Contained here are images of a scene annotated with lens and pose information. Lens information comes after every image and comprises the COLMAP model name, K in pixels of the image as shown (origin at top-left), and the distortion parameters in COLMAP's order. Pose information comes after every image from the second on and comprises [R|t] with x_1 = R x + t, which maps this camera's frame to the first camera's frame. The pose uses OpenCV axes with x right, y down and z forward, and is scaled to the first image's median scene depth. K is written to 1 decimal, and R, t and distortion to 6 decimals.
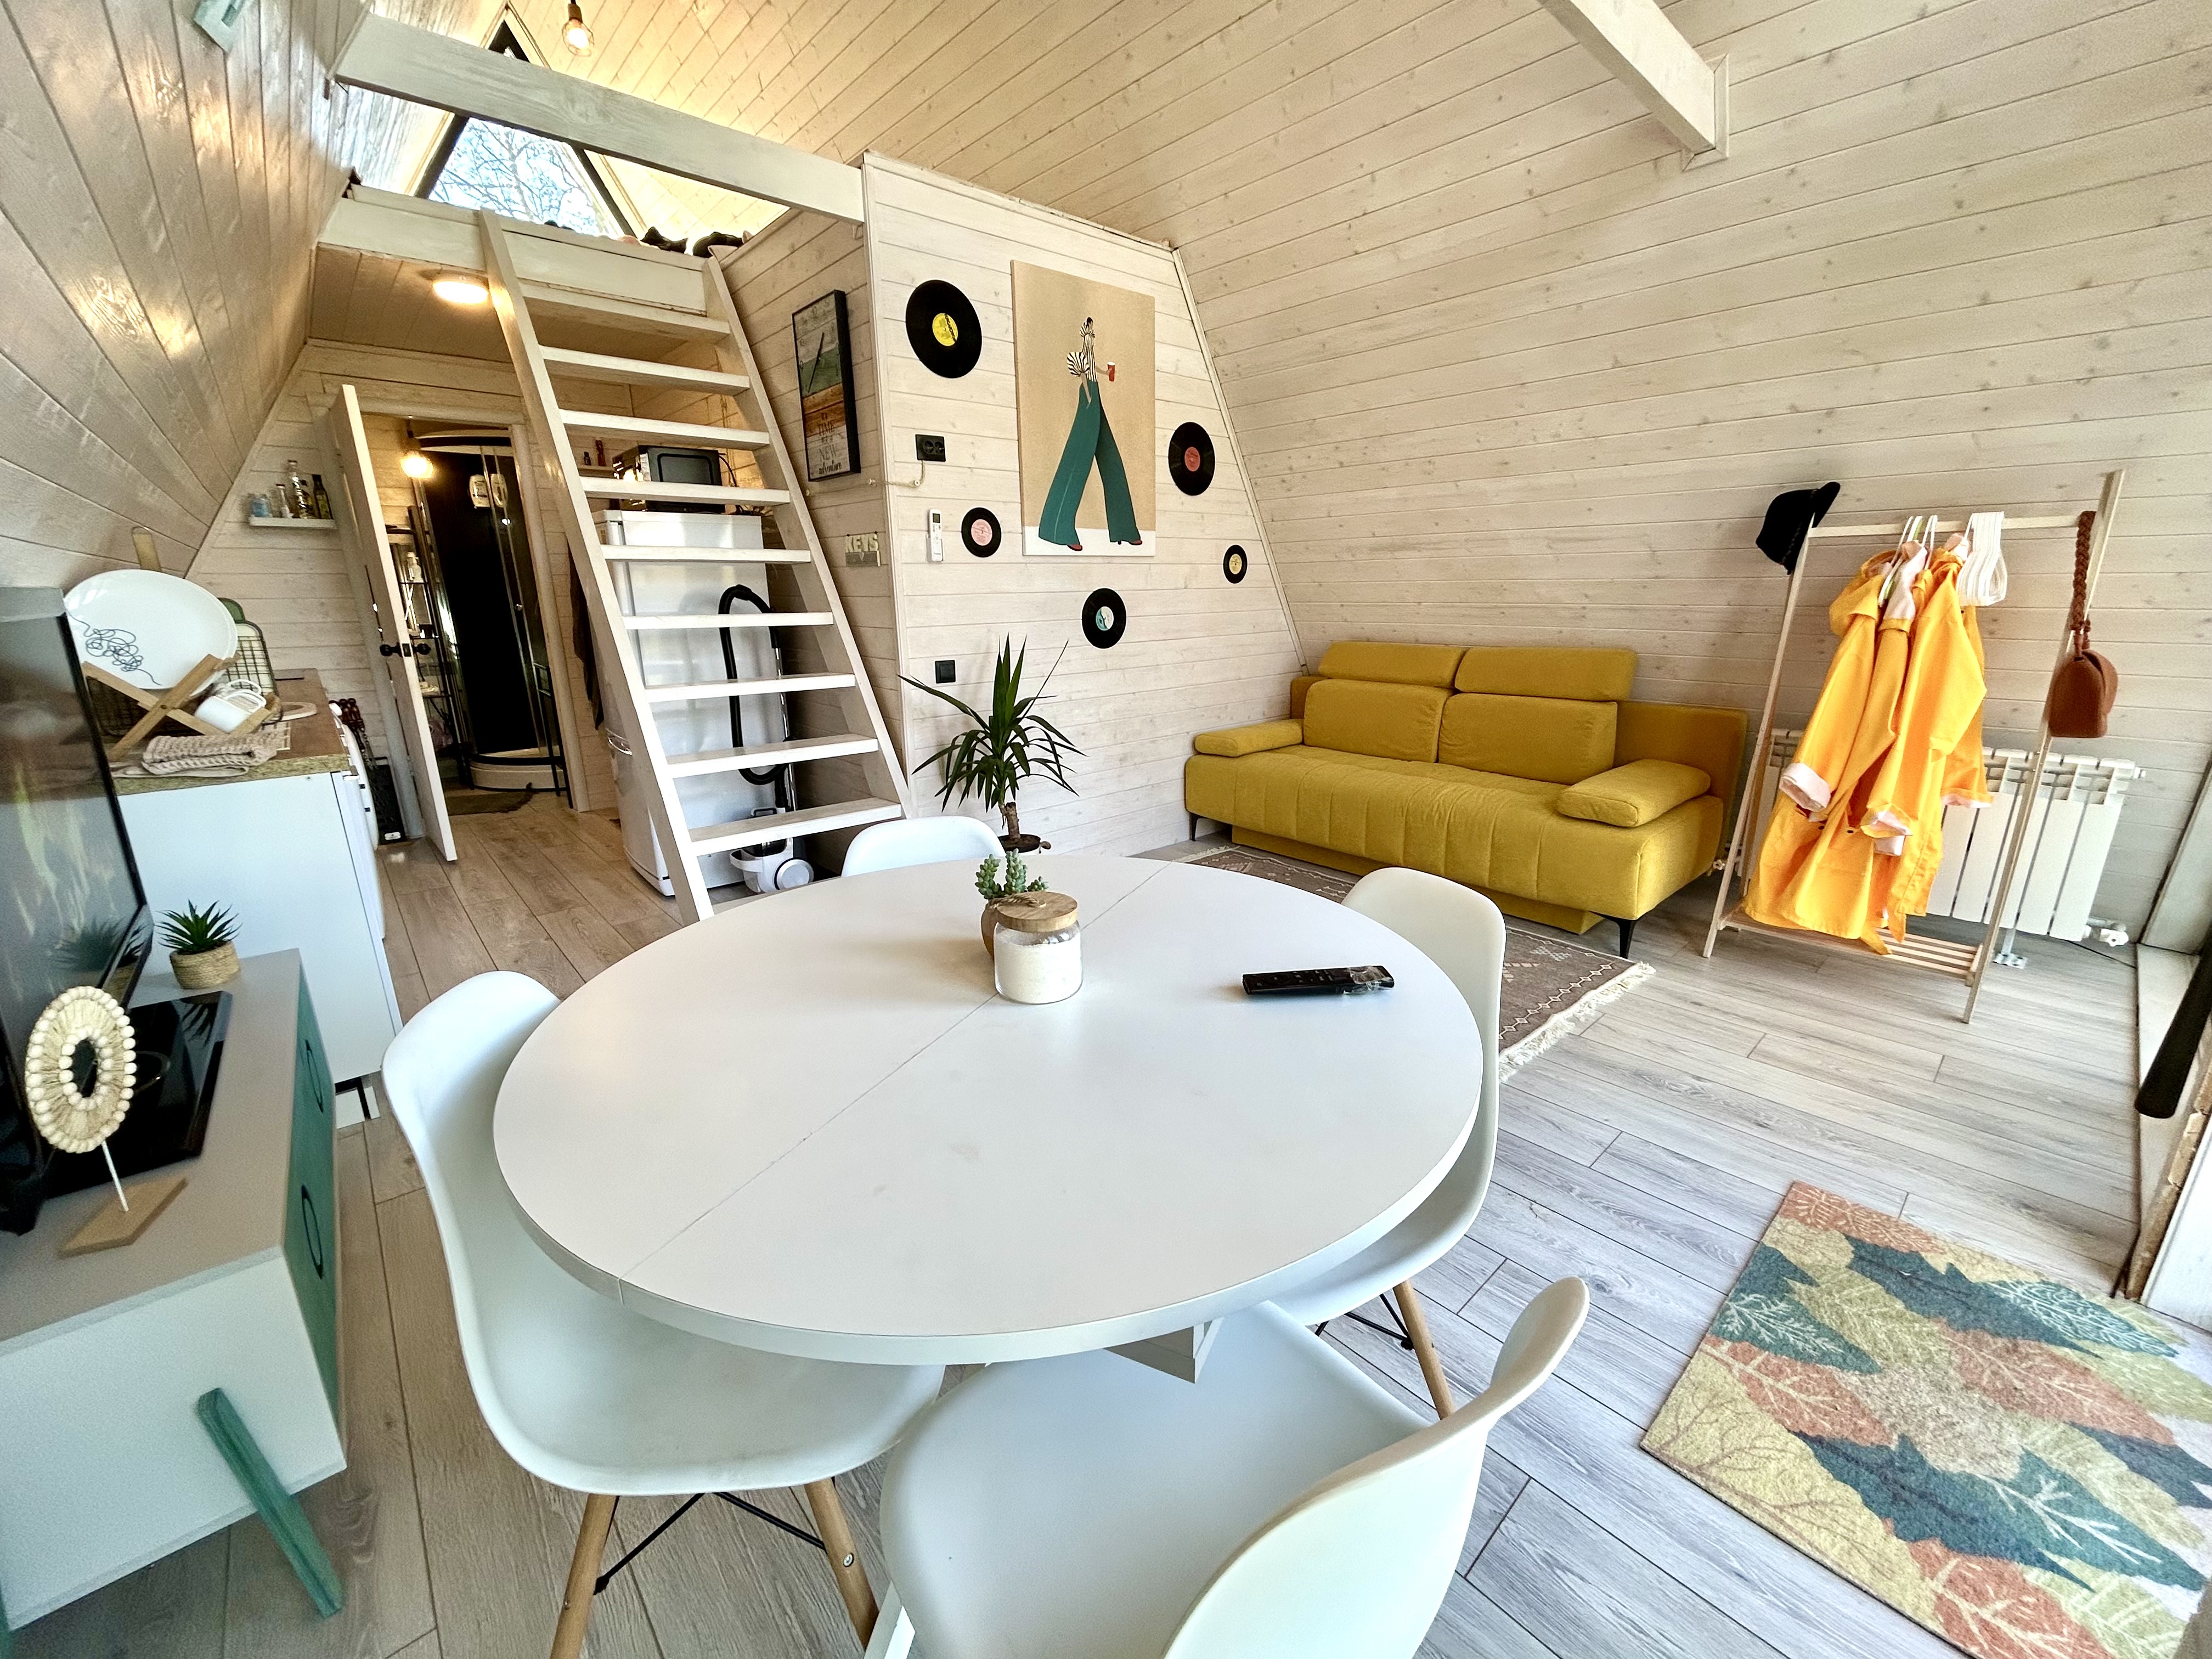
lens RADIAL K [[887.0, 0, 1109.2], [0, 887.0, 828.8], [0, 0, 1]] dist [-0.004239, 0.000392]
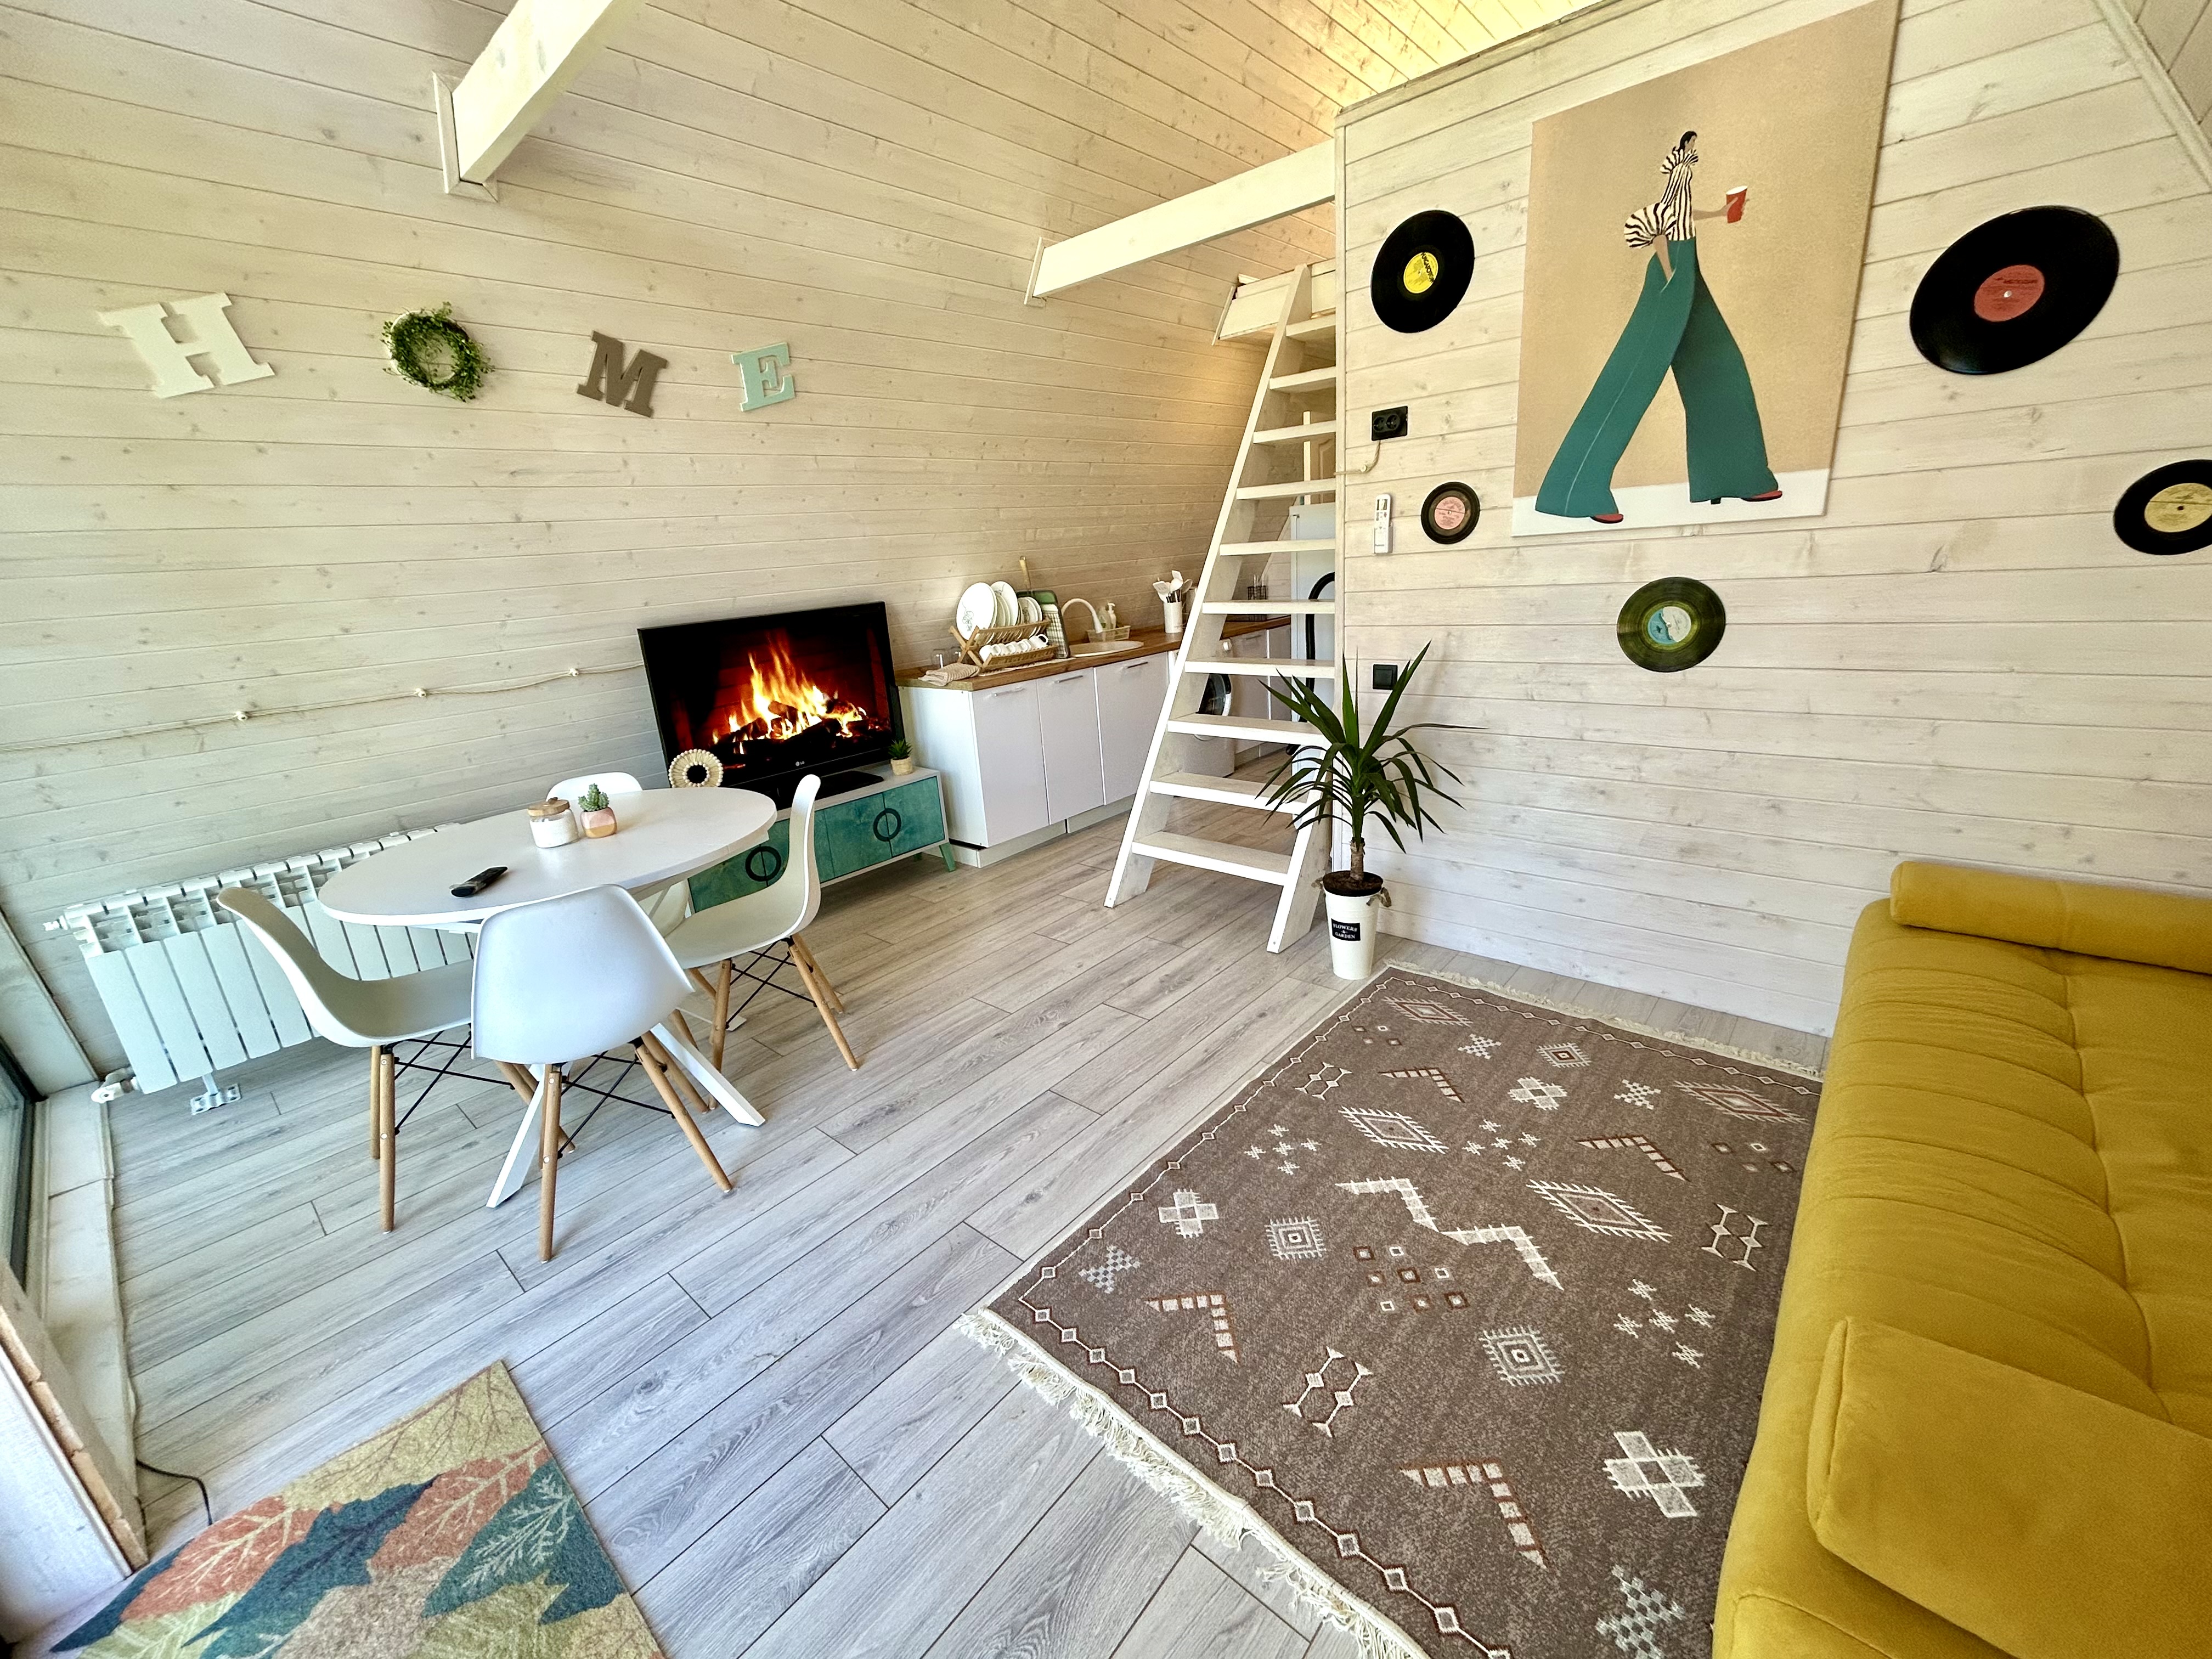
lens RADIAL K [[887.0, 0, 1109.4], [0, 887.0, 830.5], [0, 0, 1]] dist [-0.004239, 0.000392]
pose [[0.122023, 0.302237, -0.945391, 0.732141], [-0.191528, 0.941776, 0.276360, -0.247194], [0.973872, 0.147346, 0.172805, 0.657064]]
